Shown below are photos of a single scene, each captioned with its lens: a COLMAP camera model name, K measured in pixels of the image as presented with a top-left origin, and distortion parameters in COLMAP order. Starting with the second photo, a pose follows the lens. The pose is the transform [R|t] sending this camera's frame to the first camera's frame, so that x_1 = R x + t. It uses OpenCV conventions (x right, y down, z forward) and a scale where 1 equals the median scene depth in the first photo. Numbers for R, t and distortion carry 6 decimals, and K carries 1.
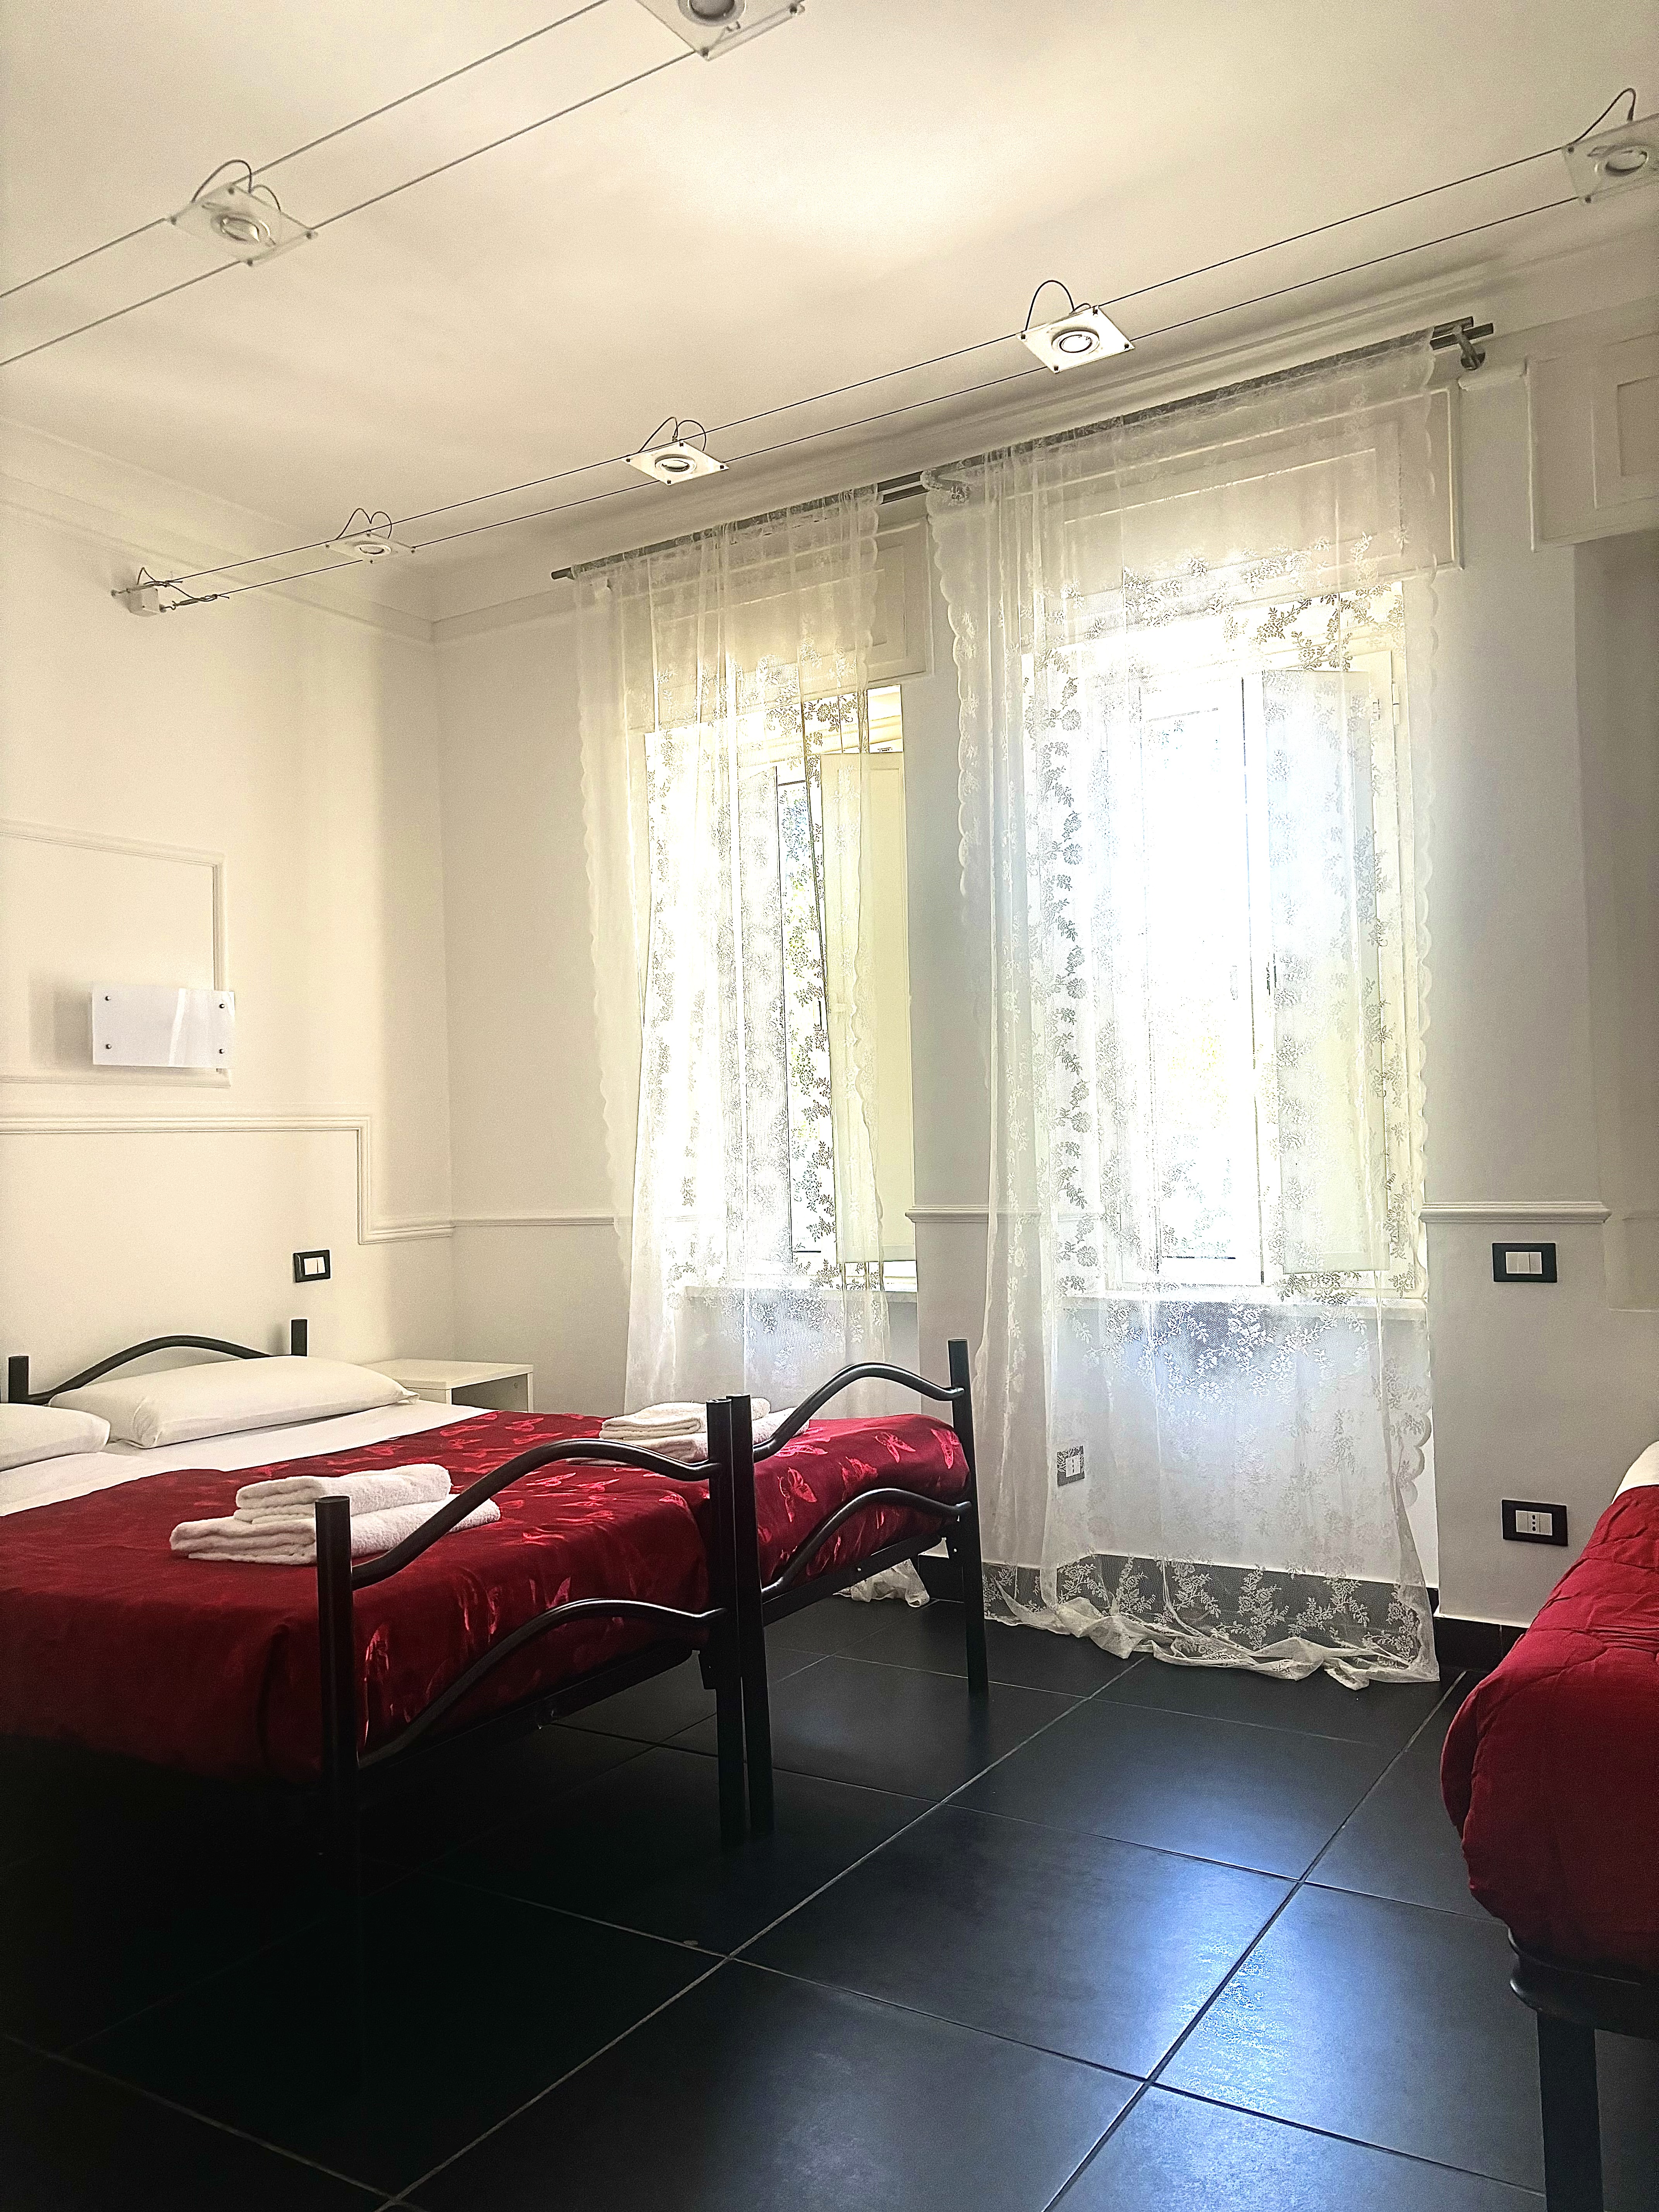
lens RADIAL K [[1669.8, 0, 829.5], [0, 1669.8, 1106.0], [0, 0, 1]] dist [0.009601, 0.000749]
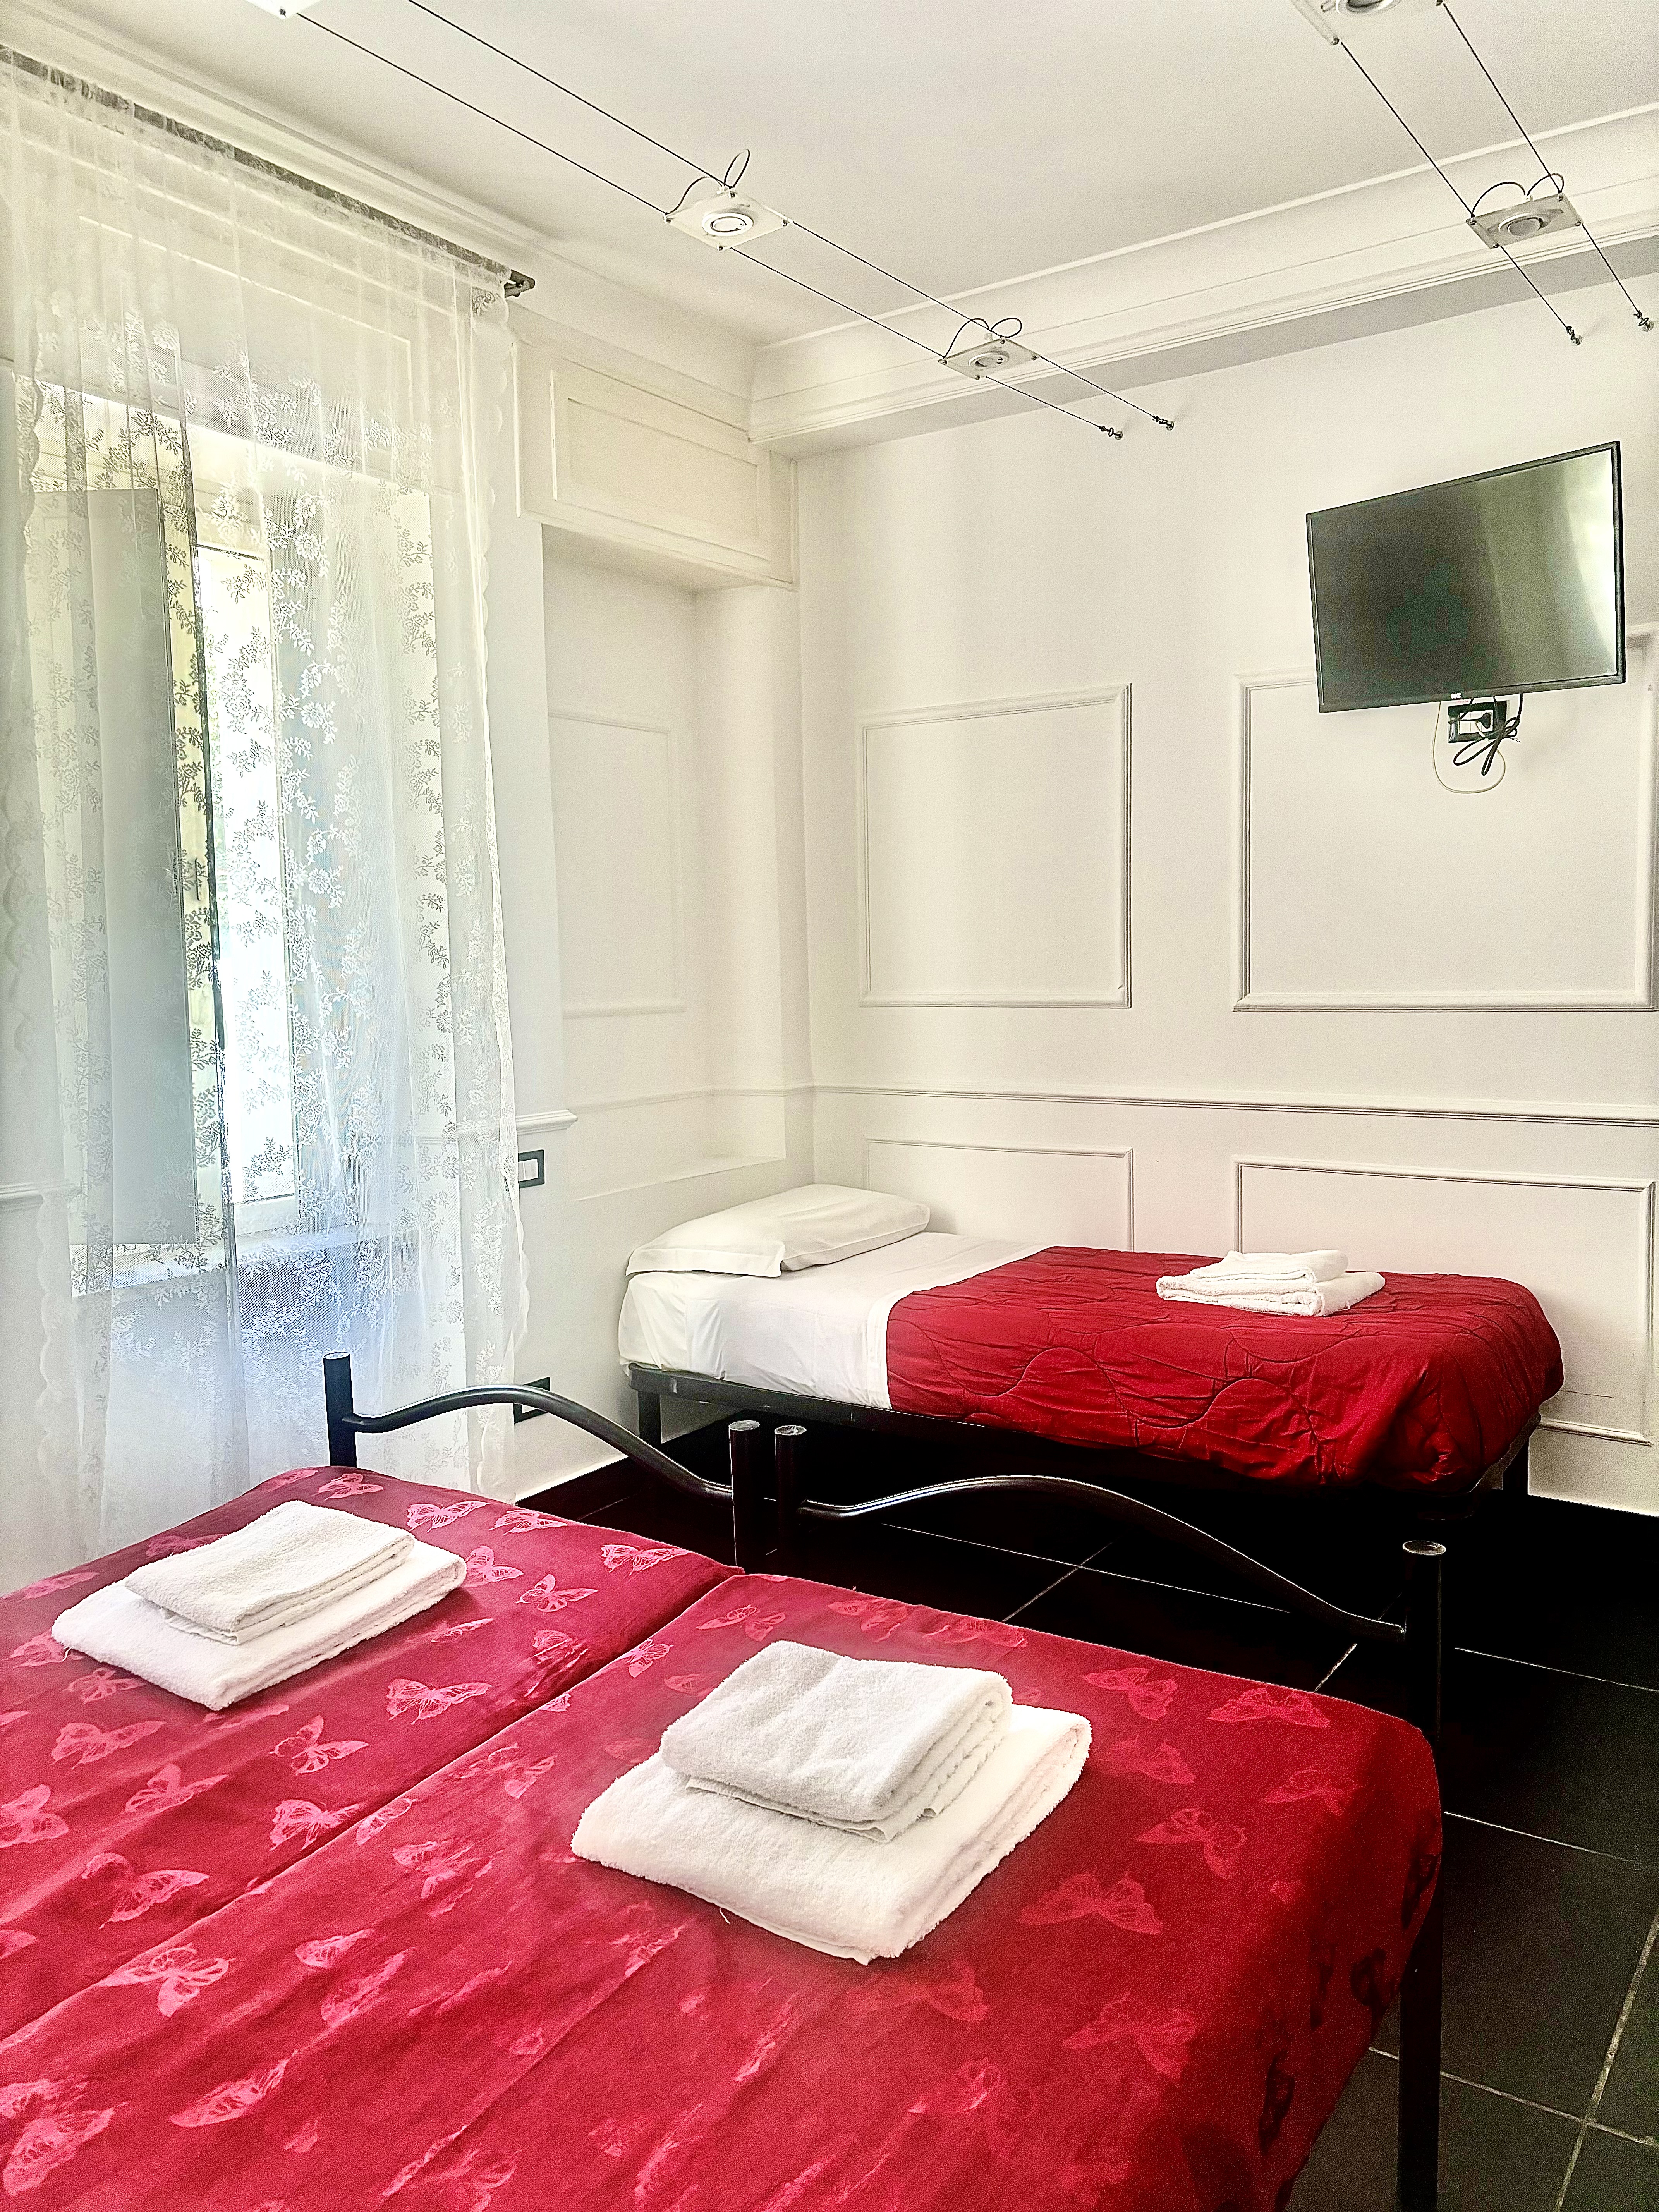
lens RADIAL K [[1669.8, 0, 829.5], [0, 1669.8, 1106.0], [0, 0, 1]] dist [0.009601, 0.000749]
pose [[0.043069, -0.075889, 0.996186, -0.669538], [-0.010653, 0.997019, 0.076413, -0.035112], [-0.999015, -0.013903, 0.042133, 0.740224]]
